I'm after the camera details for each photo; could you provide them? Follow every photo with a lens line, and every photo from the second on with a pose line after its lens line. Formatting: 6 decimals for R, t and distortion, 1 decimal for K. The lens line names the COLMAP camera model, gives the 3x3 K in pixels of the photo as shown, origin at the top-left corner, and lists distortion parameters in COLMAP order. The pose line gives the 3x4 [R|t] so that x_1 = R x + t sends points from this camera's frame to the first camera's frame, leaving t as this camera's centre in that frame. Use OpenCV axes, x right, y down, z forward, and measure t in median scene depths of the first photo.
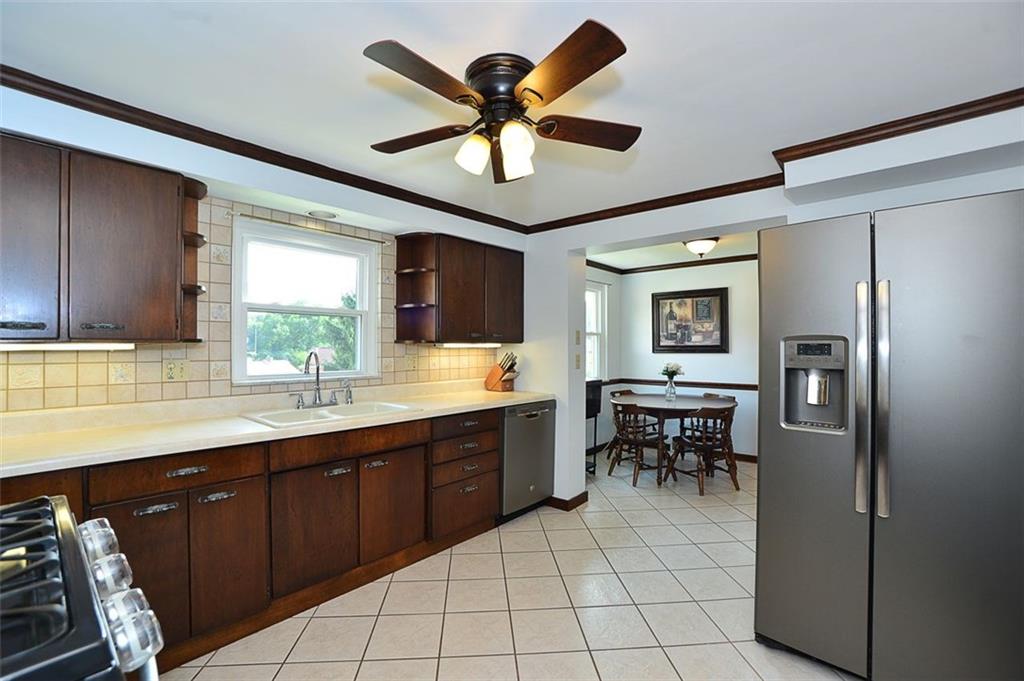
lens RADIAL K [[449.1, 0, 512.0], [0, 449.1, 340.5], [0, 0, 1]] dist [-0.000598, -0.000042]
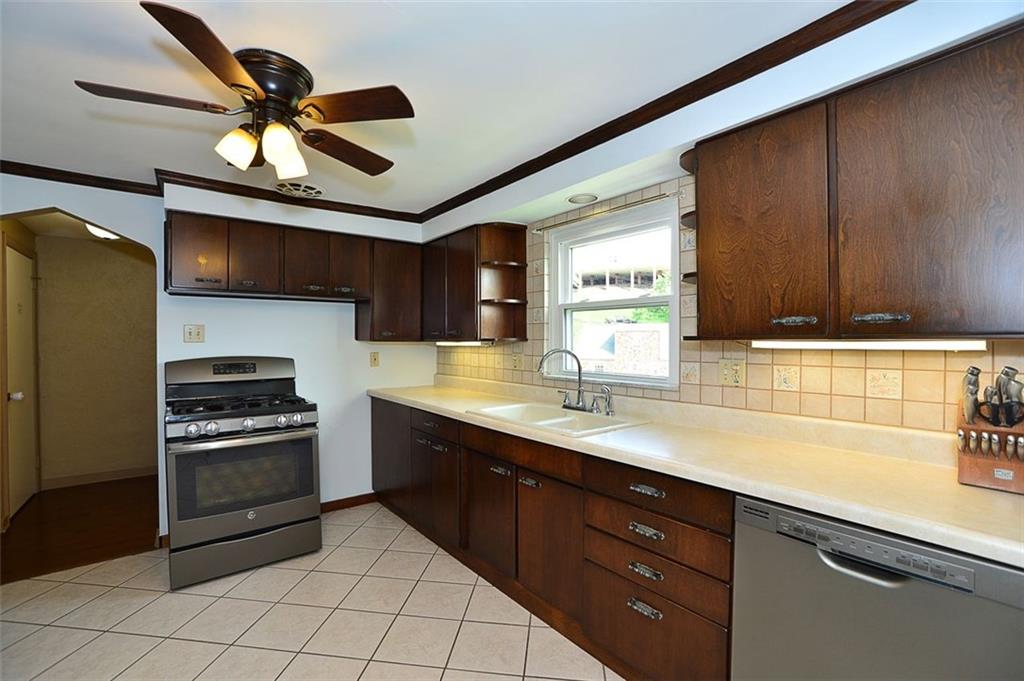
lens RADIAL K [[448.1, 0, 512.0], [0, 448.1, 332.9], [0, 0, 1]] dist [-0.000099, -0.000044]
pose [[-0.171803, -0.023824, -0.984843, 0.919984], [0.006641, 0.999657, -0.025341, 0.022831], [0.985109, -0.010894, -0.171586, 1.869192]]
